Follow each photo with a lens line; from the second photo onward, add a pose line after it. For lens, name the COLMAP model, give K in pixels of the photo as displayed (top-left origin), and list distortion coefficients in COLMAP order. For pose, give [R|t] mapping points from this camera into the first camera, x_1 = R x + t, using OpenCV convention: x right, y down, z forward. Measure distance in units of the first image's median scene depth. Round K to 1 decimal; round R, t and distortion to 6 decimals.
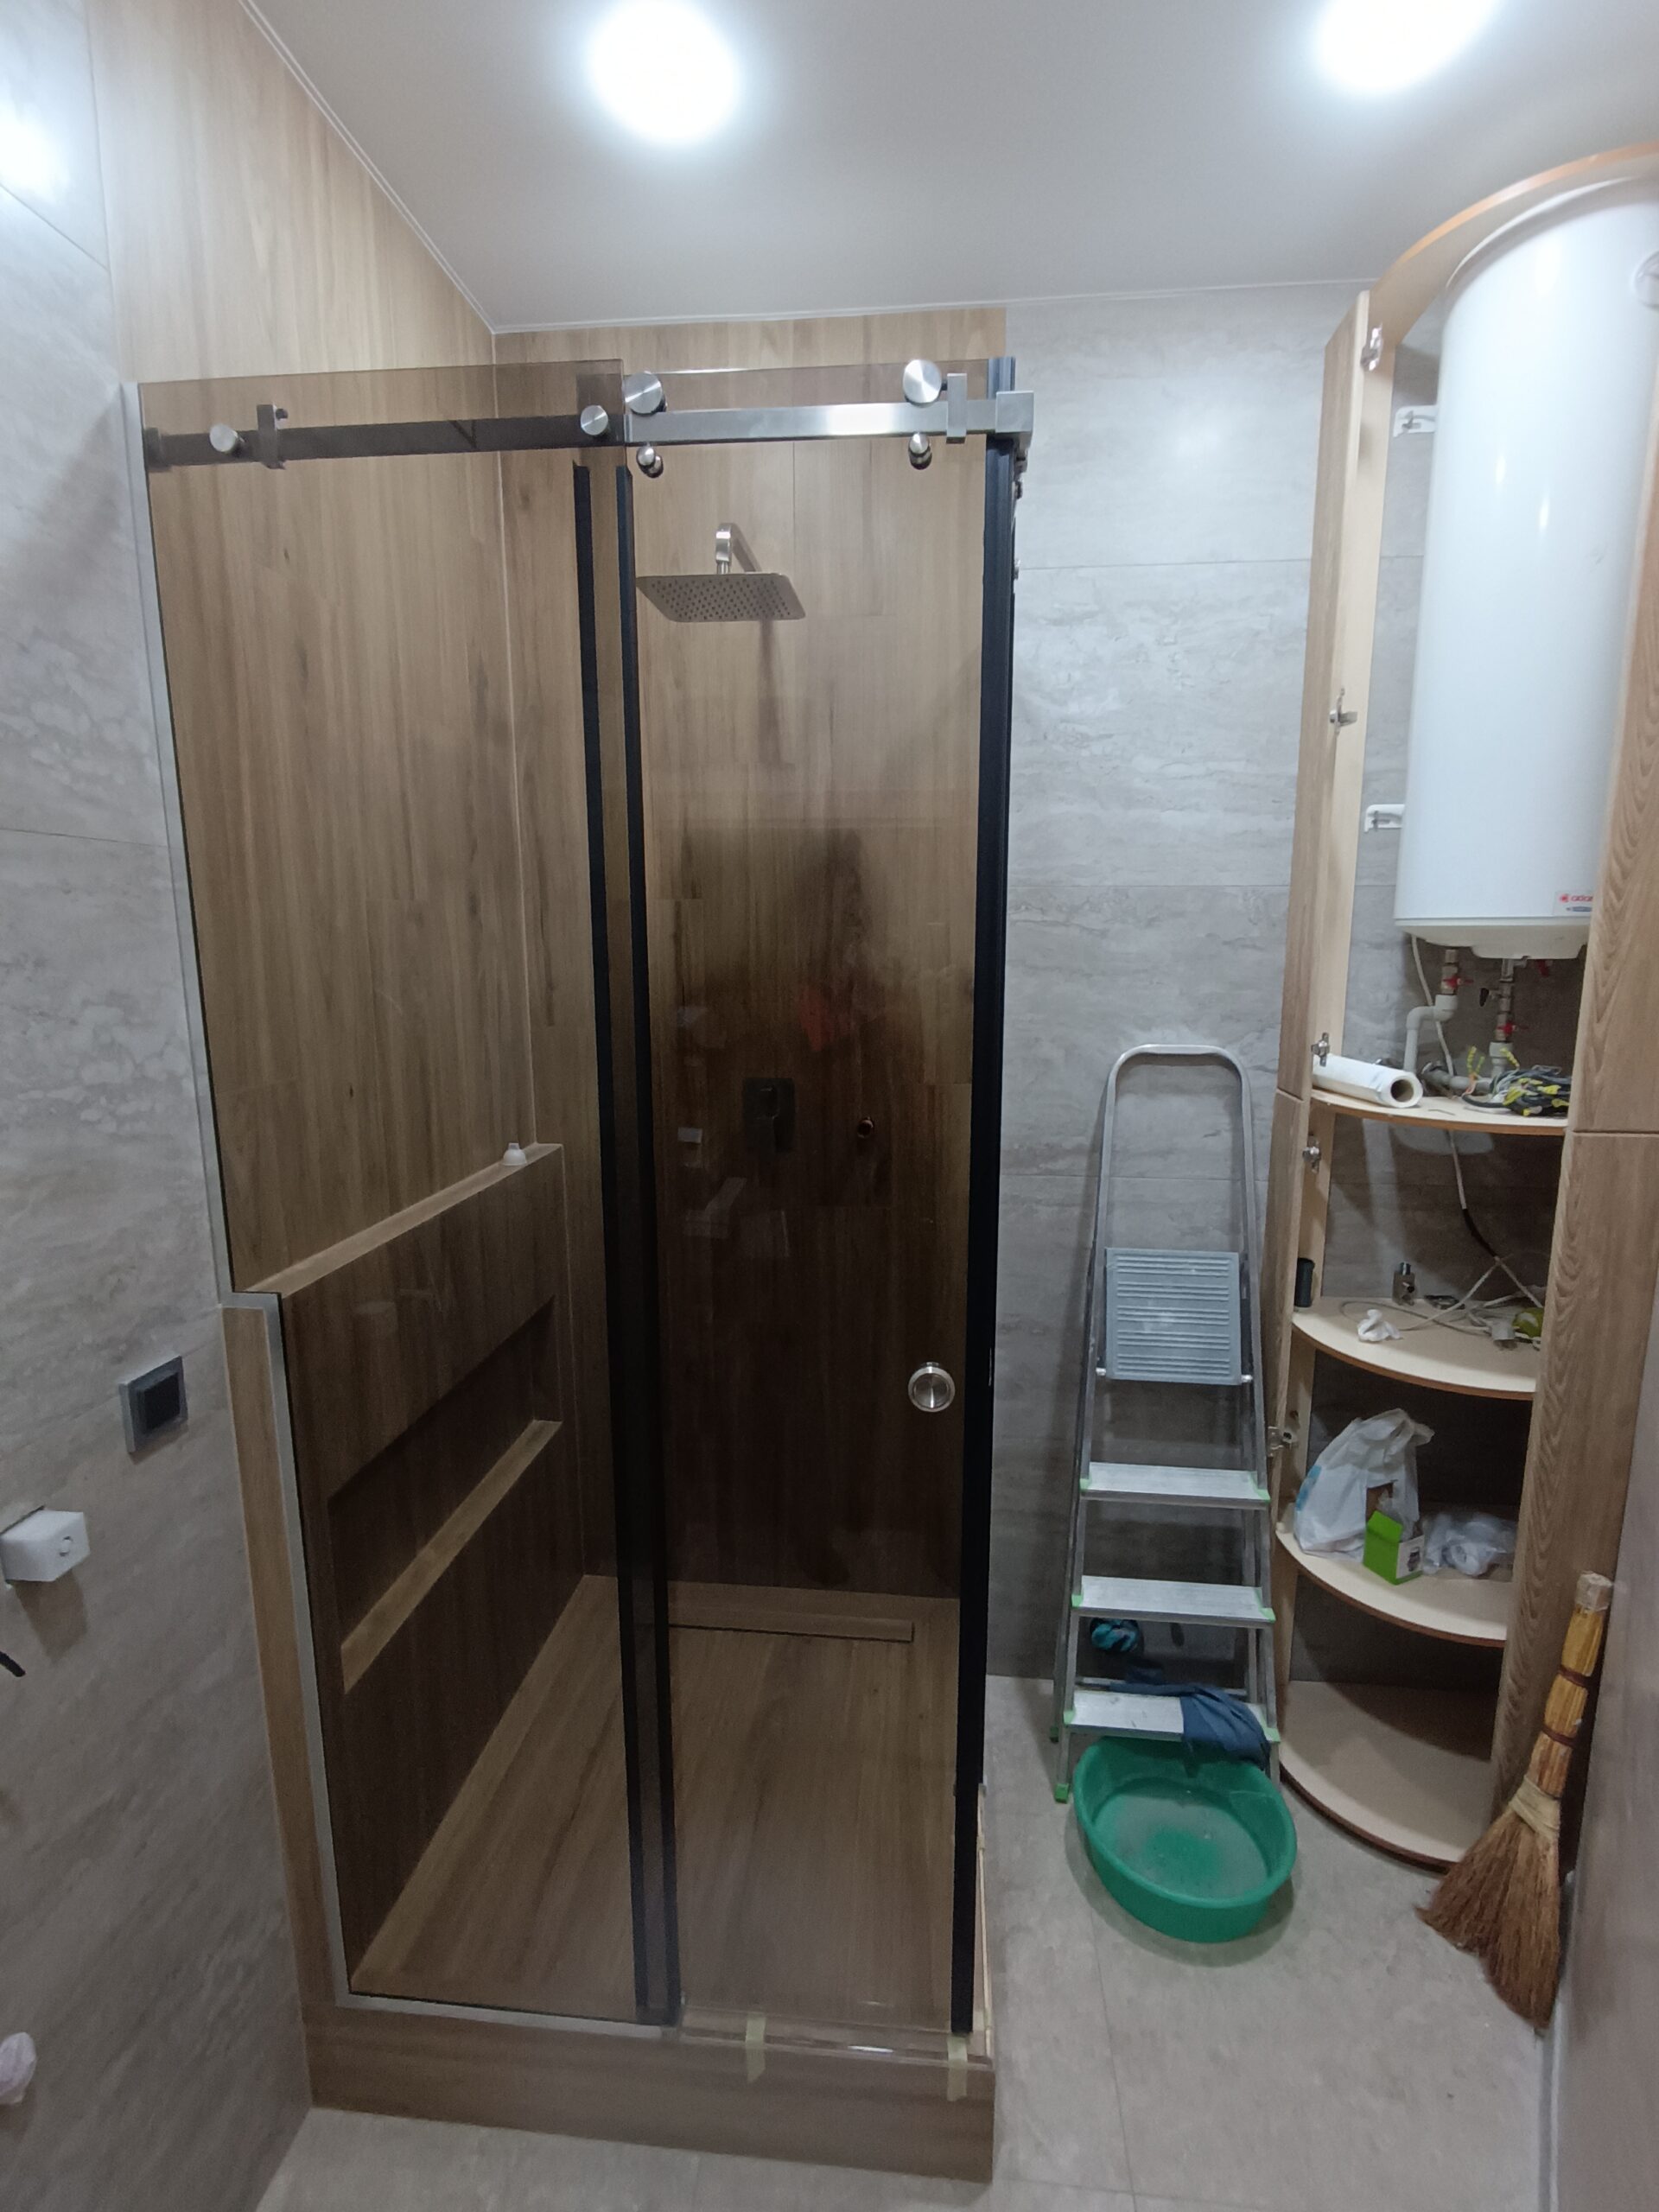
lens RADIAL K [[1009.8, 0, 833.3], [0, 1009.8, 1114.6], [0, 0, 1]] dist [-0.019460, 0.007406]
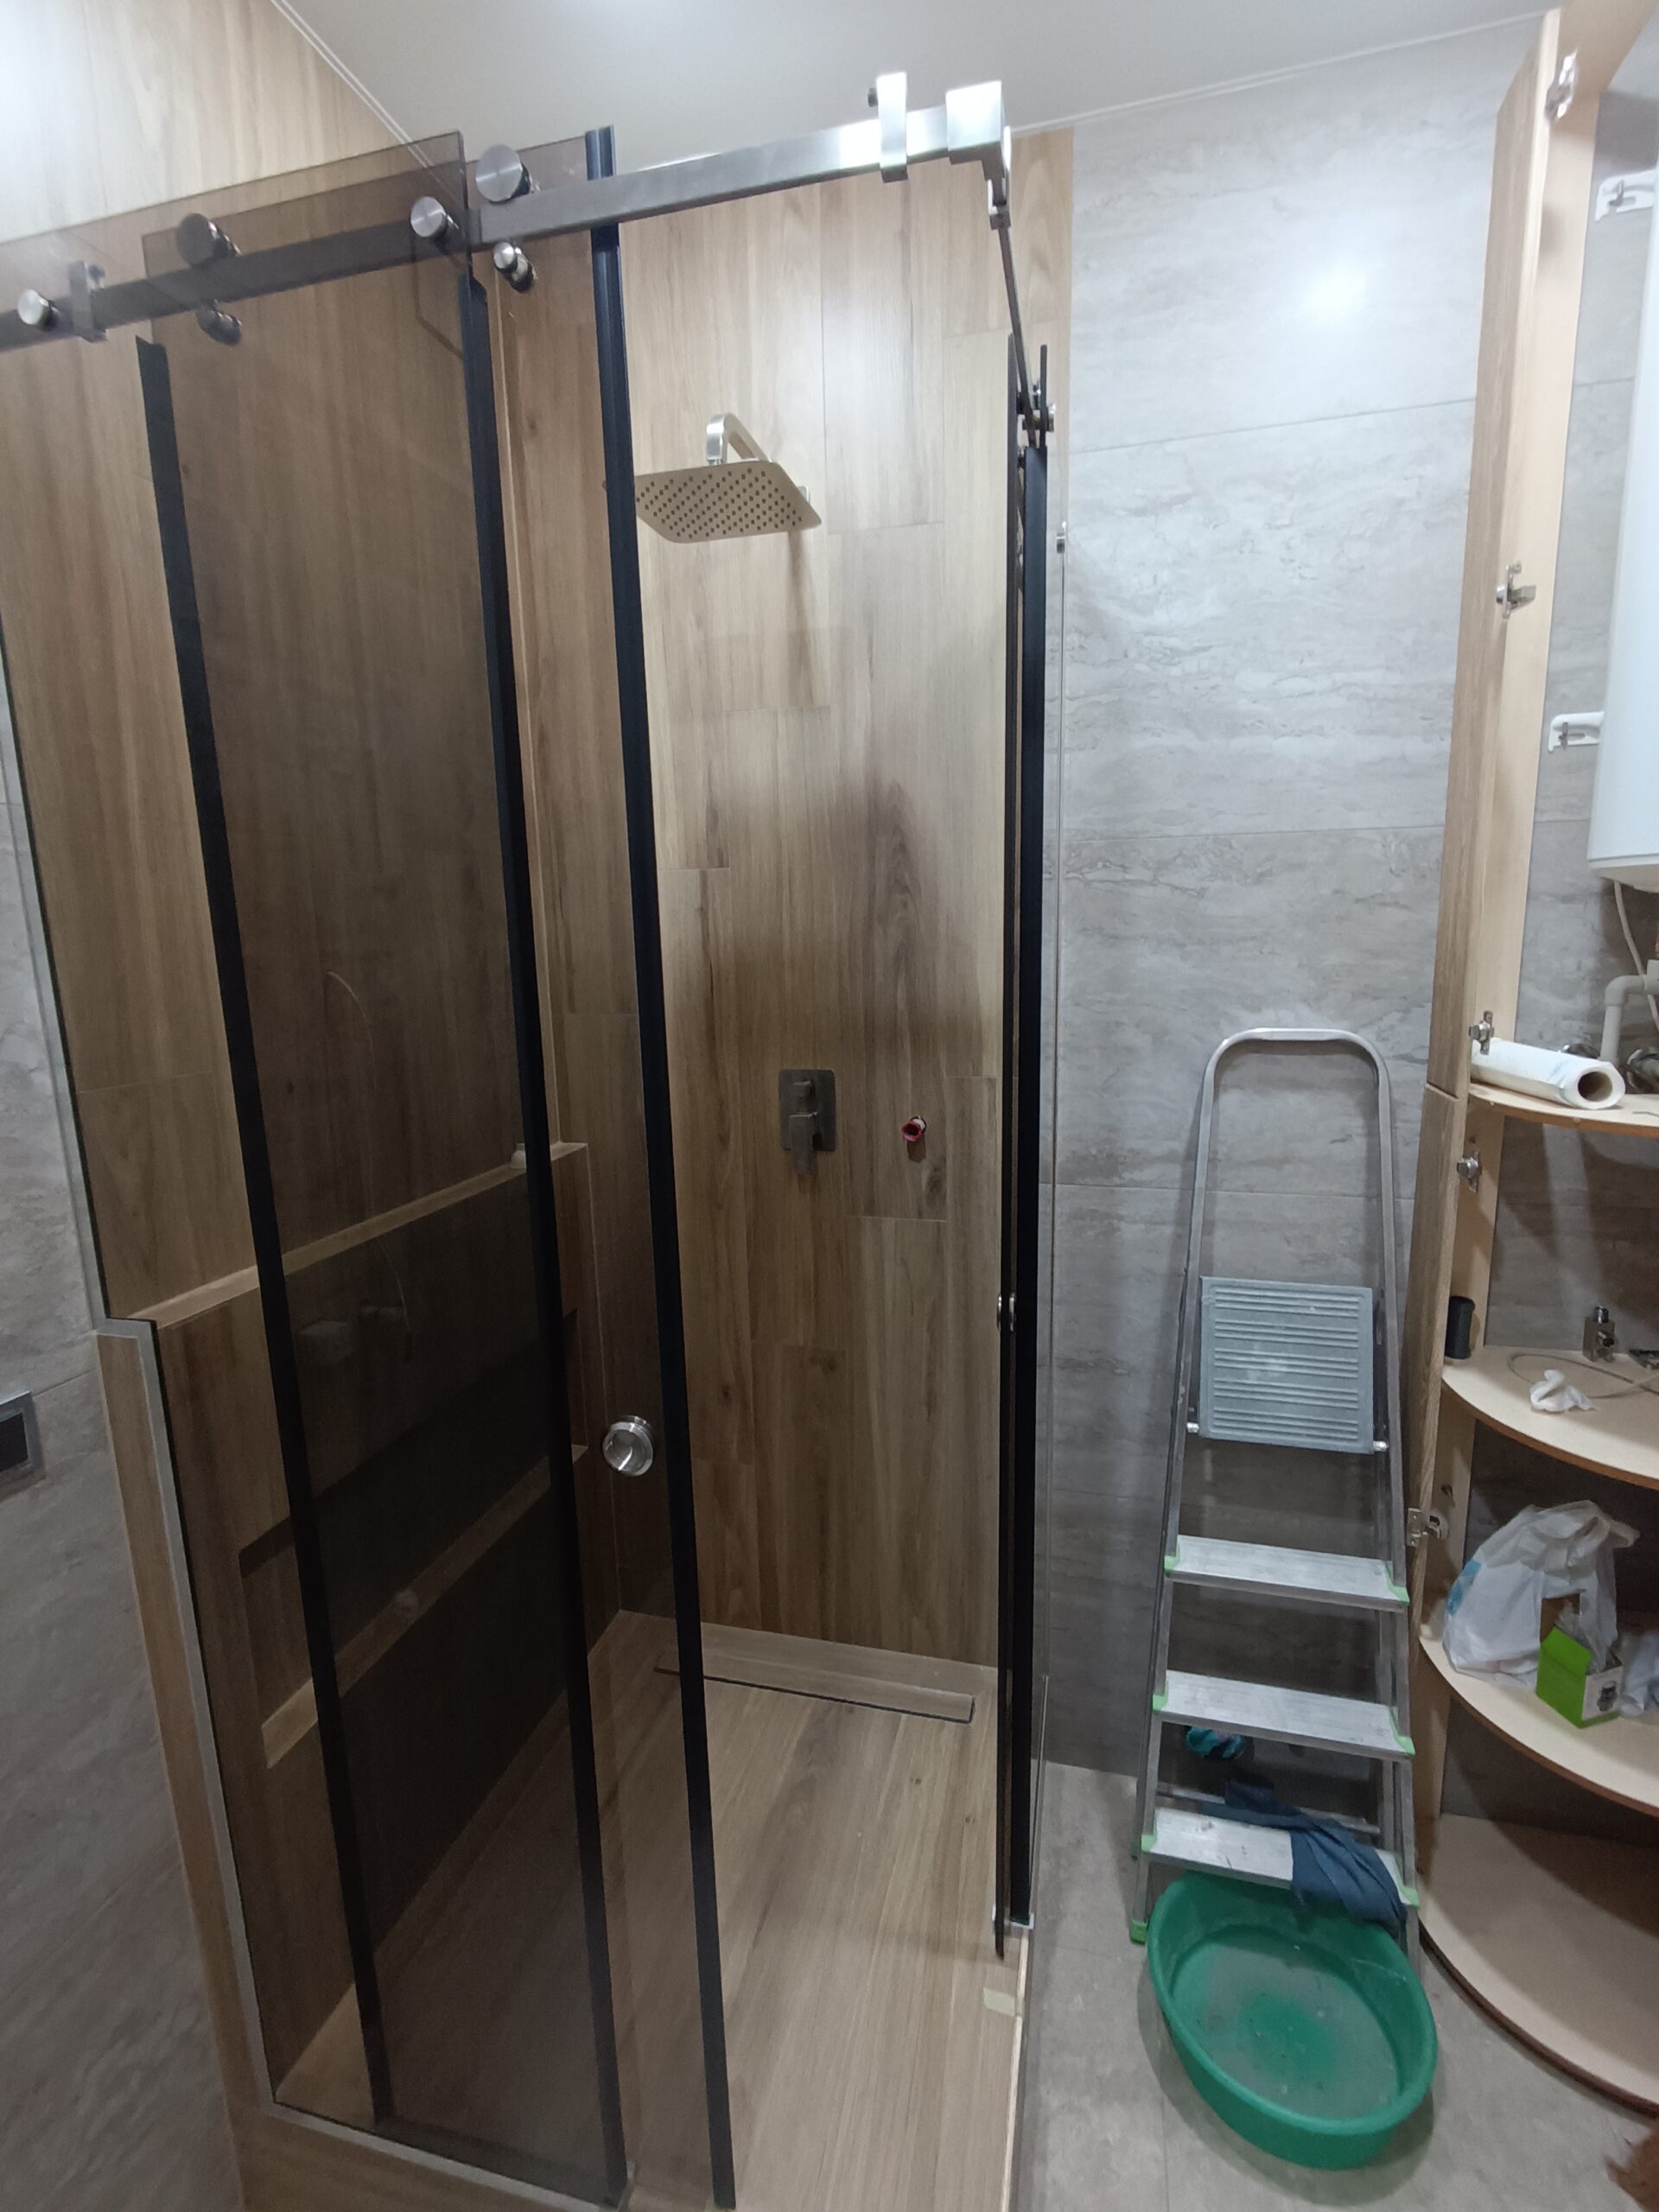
lens RADIAL K [[1009.8, 0, 833.3], [0, 1009.8, 1114.6], [0, 0, 1]] dist [-0.019460, 0.007406]
pose [[0.988696, 0.005291, -0.149839, 0.101051], [-0.003987, 0.999952, 0.009004, -0.006395], [0.149880, -0.008304, 0.988669, 0.152326]]
